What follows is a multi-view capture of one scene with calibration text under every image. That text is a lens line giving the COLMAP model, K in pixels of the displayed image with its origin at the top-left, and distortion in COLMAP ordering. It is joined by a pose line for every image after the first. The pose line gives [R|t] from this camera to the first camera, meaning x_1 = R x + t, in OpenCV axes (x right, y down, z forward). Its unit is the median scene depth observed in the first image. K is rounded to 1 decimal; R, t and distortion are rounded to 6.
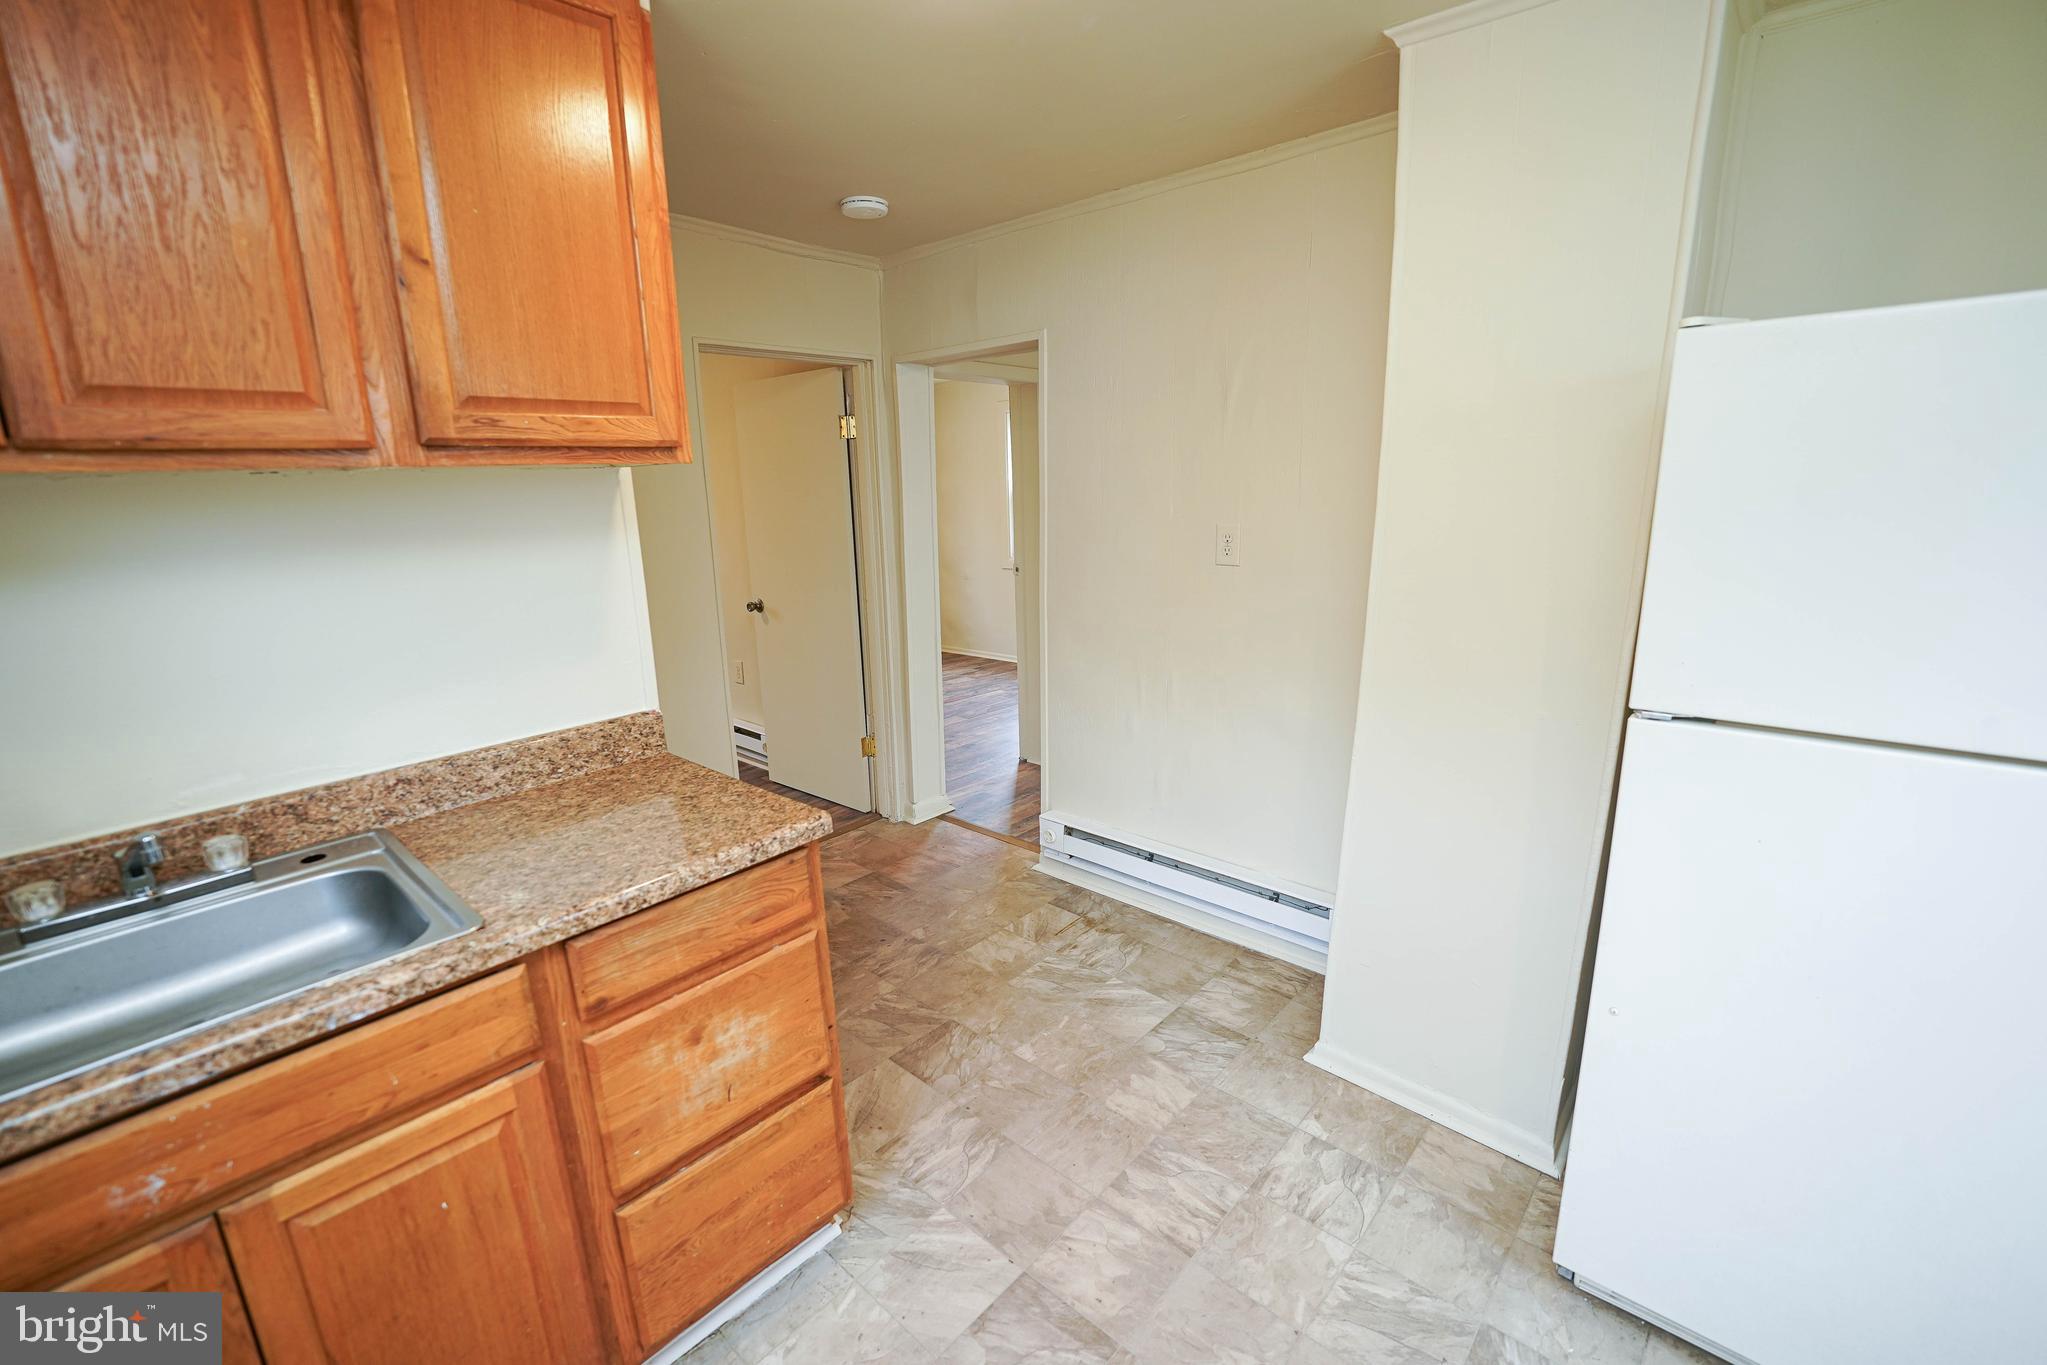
lens RADIAL K [[874.4, 0, 1024.3], [0, 874.4, 675.3], [0, 0, 1]] dist [-0.012849, -0.000096]
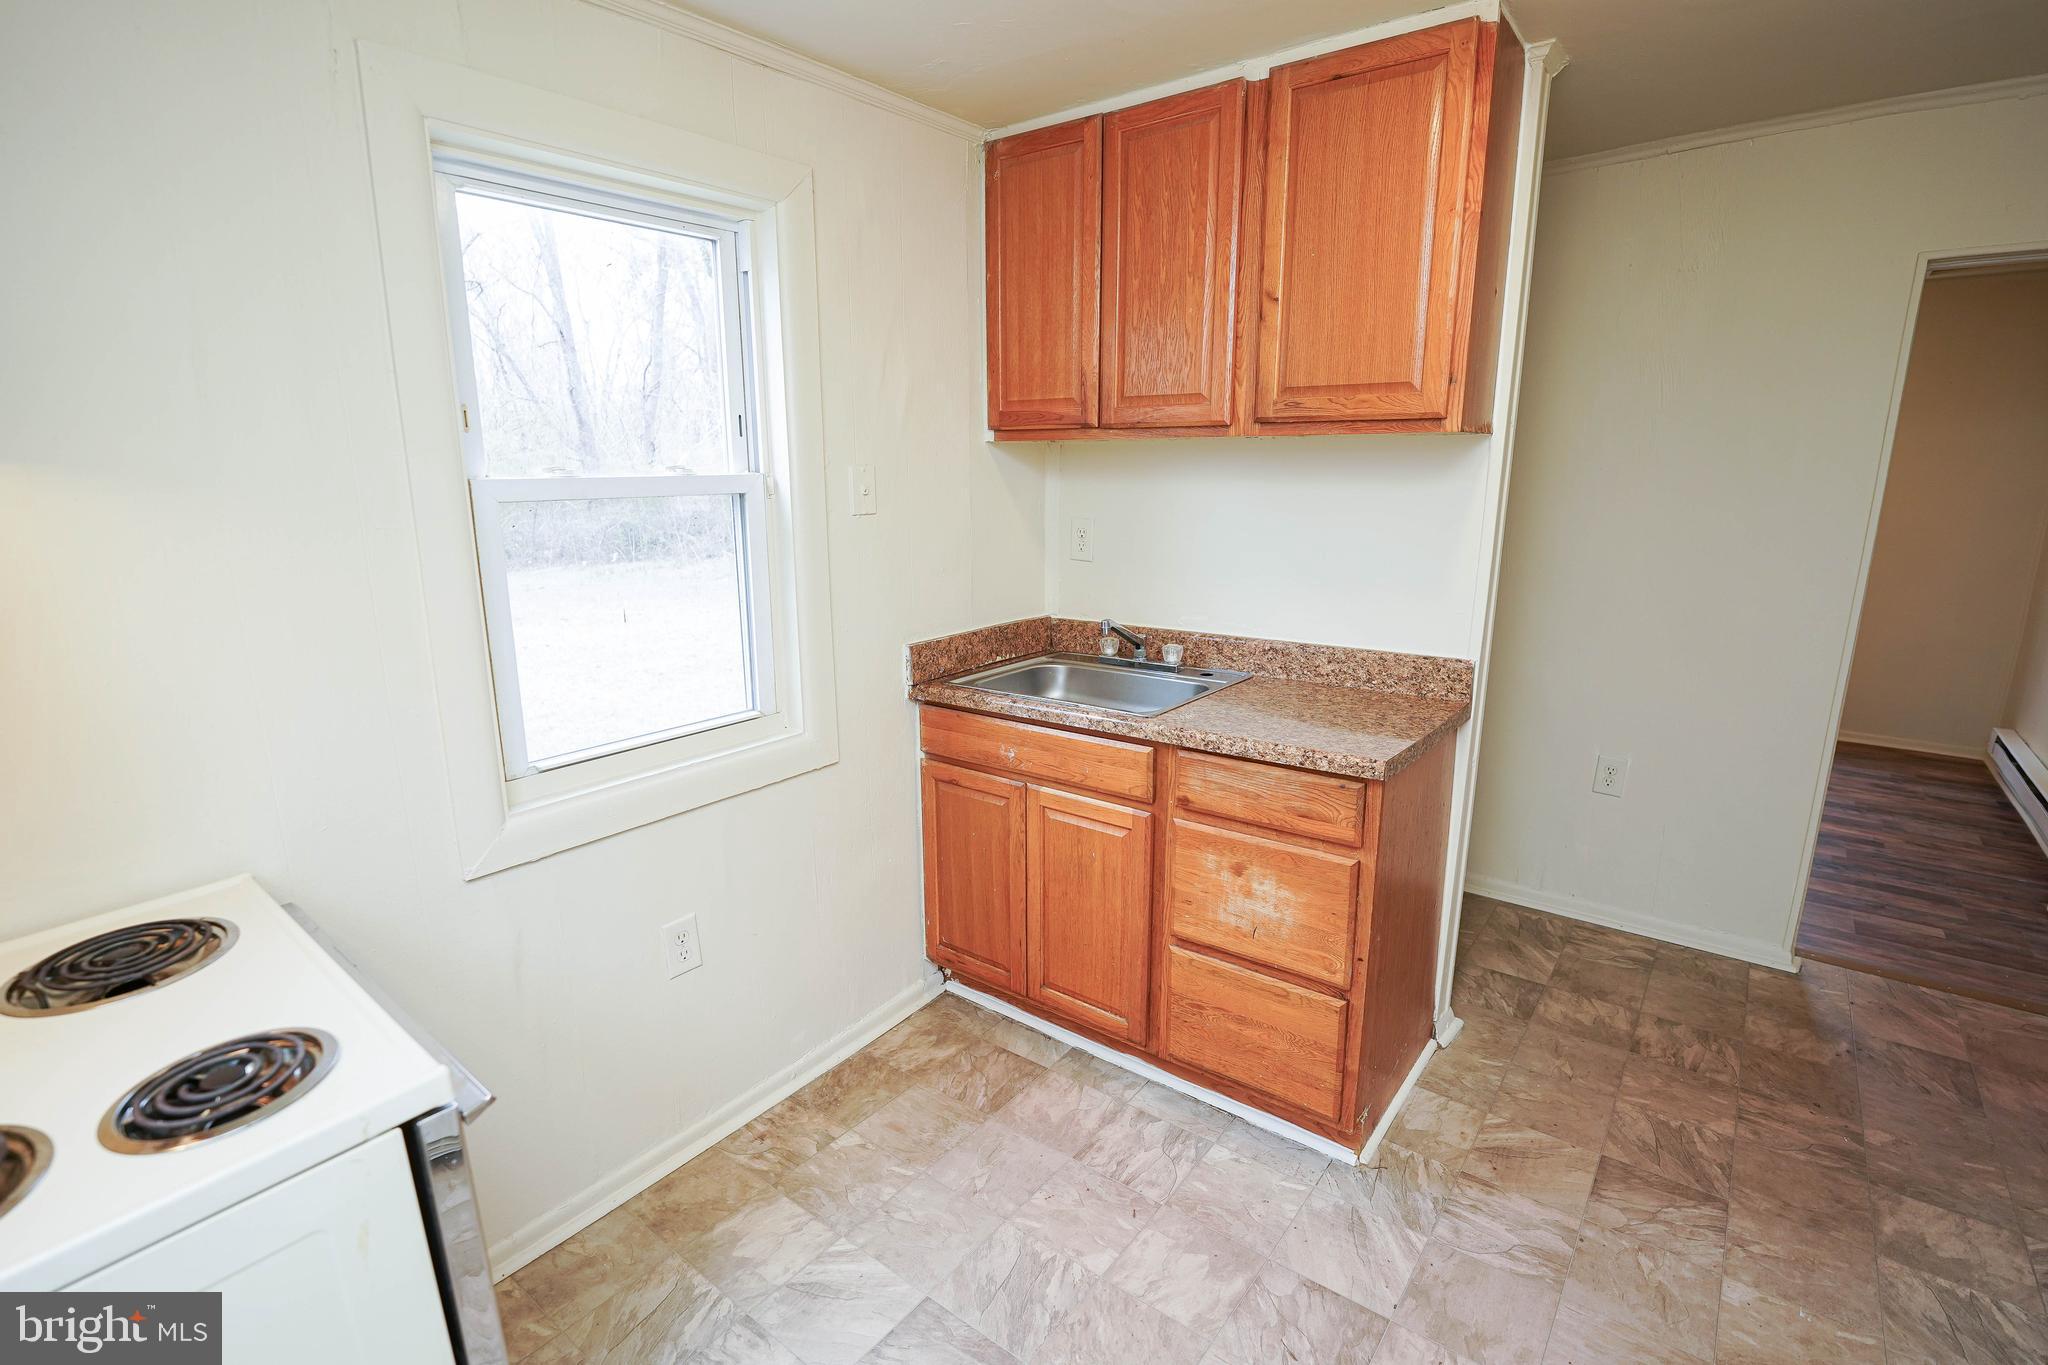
lens RADIAL K [[994.1, 0, 1015.8], [0, 994.1, 671.2], [0, 0, 1]] dist [0.000194, -0.000179]
pose [[0.069110, 0.236833, -0.969089, 0.994138], [-0.215955, 0.951930, 0.217239, -0.127425], [0.973954, 0.194266, 0.116933, 0.437064]]
